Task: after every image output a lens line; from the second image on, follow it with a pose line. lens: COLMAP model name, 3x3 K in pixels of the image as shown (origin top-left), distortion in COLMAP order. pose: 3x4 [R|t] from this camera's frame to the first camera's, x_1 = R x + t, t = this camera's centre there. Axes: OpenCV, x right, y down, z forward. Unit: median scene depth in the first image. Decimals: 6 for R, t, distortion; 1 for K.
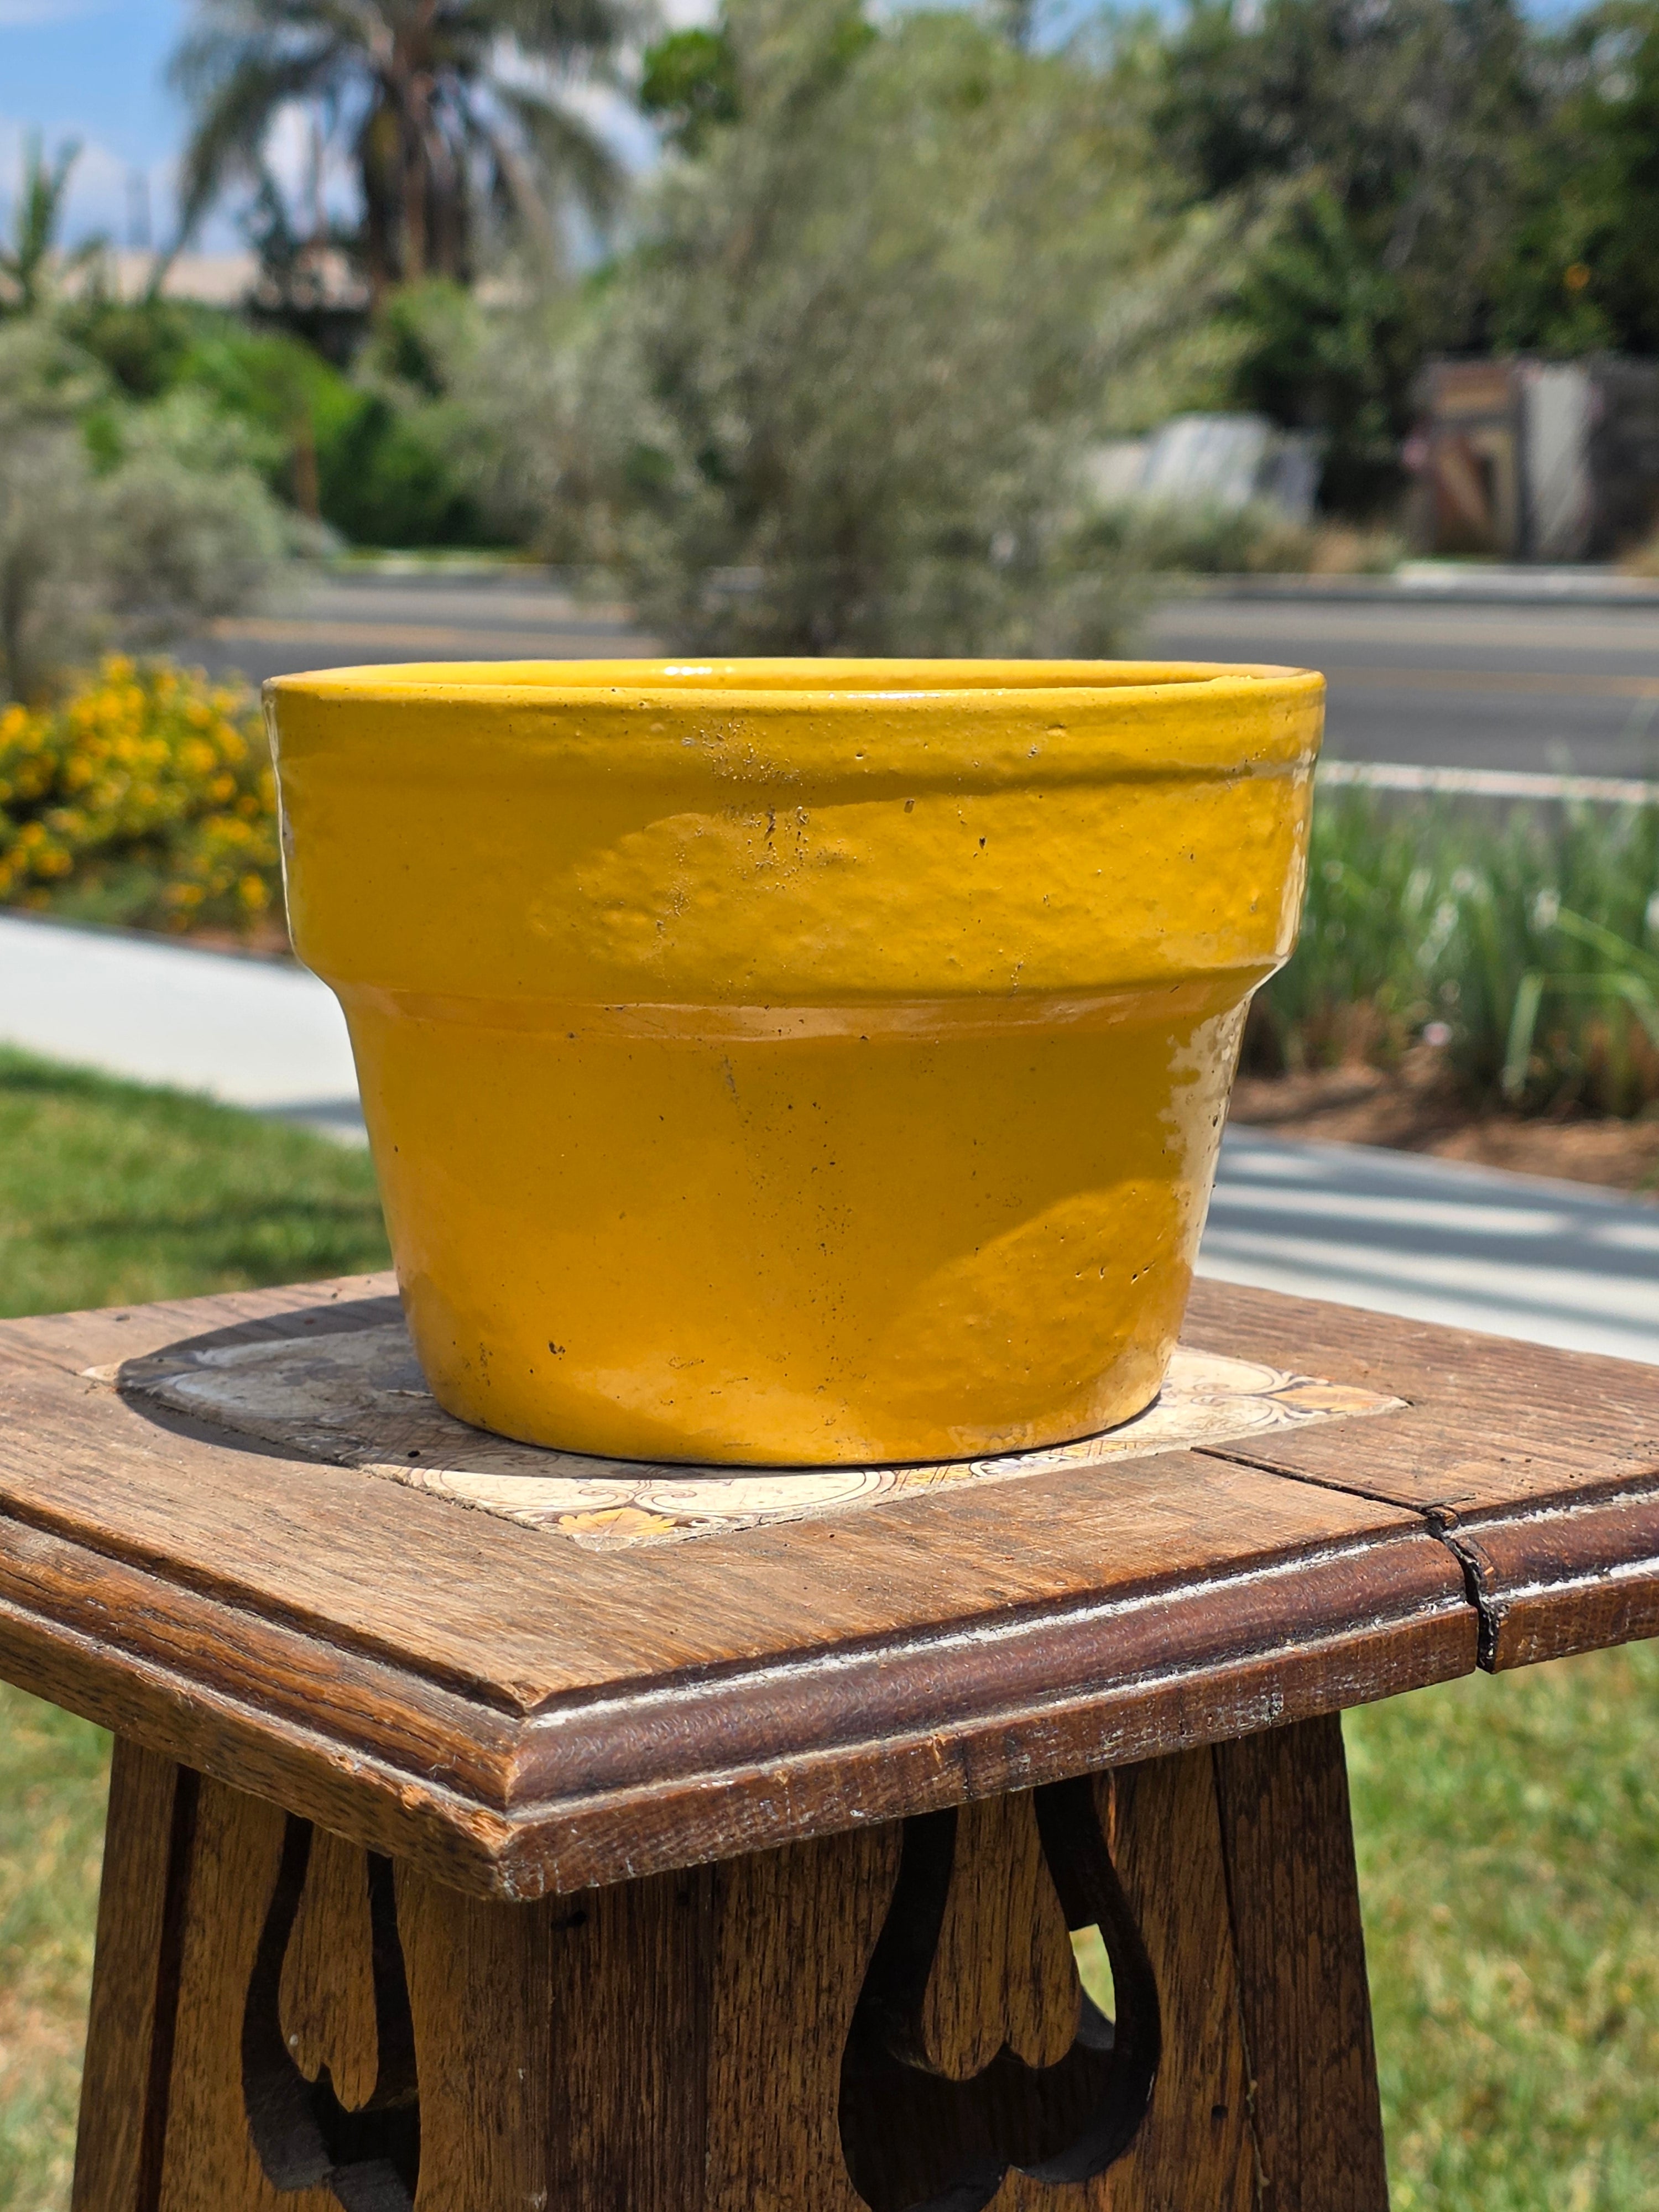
lens RADIAL K [[4088.1, 0, 829.5], [0, 4088.1, 1106.0], [0, 0, 1]] dist [0.213377, -1.237136]
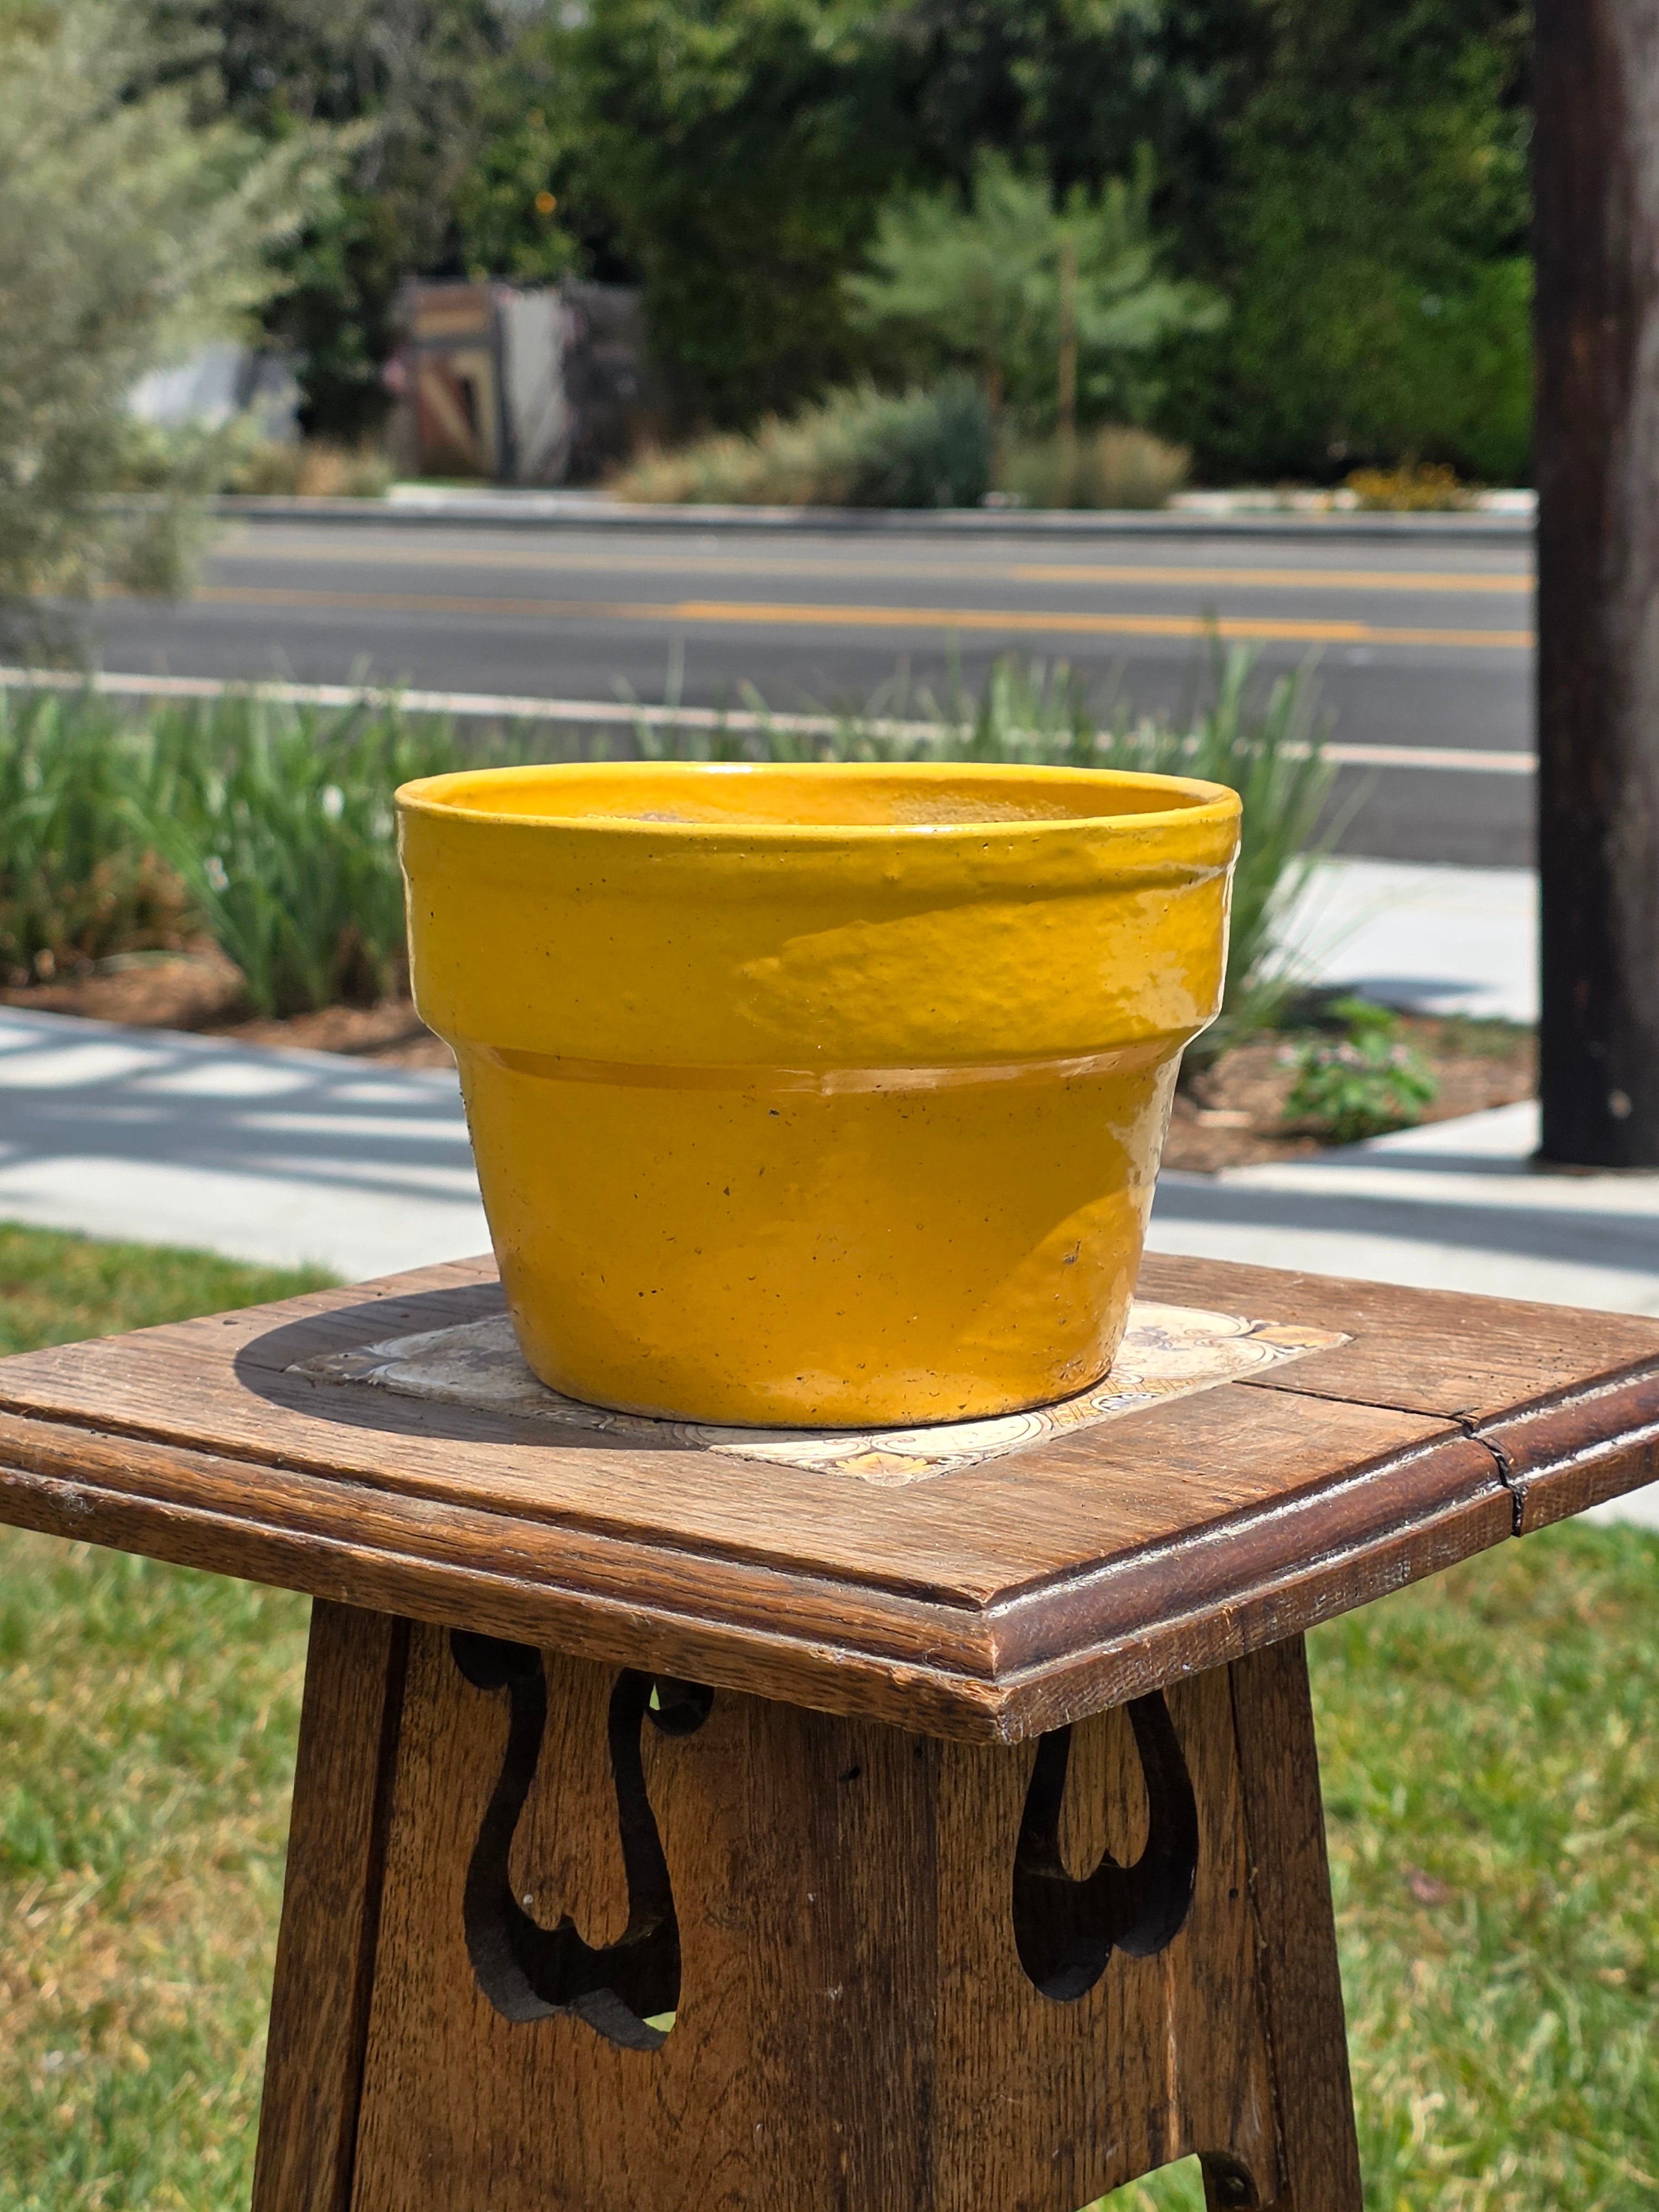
lens RADIAL K [[4088.1, 0, 829.5], [0, 4088.1, 1106.0], [0, 0, 1]] dist [0.213377, -1.237136]
pose [[0.969108, -0.039784, 0.243409, -0.377100], [0.034866, 0.999092, 0.024481, -0.043080], [-0.244162, -0.015238, 0.969615, -0.242789]]
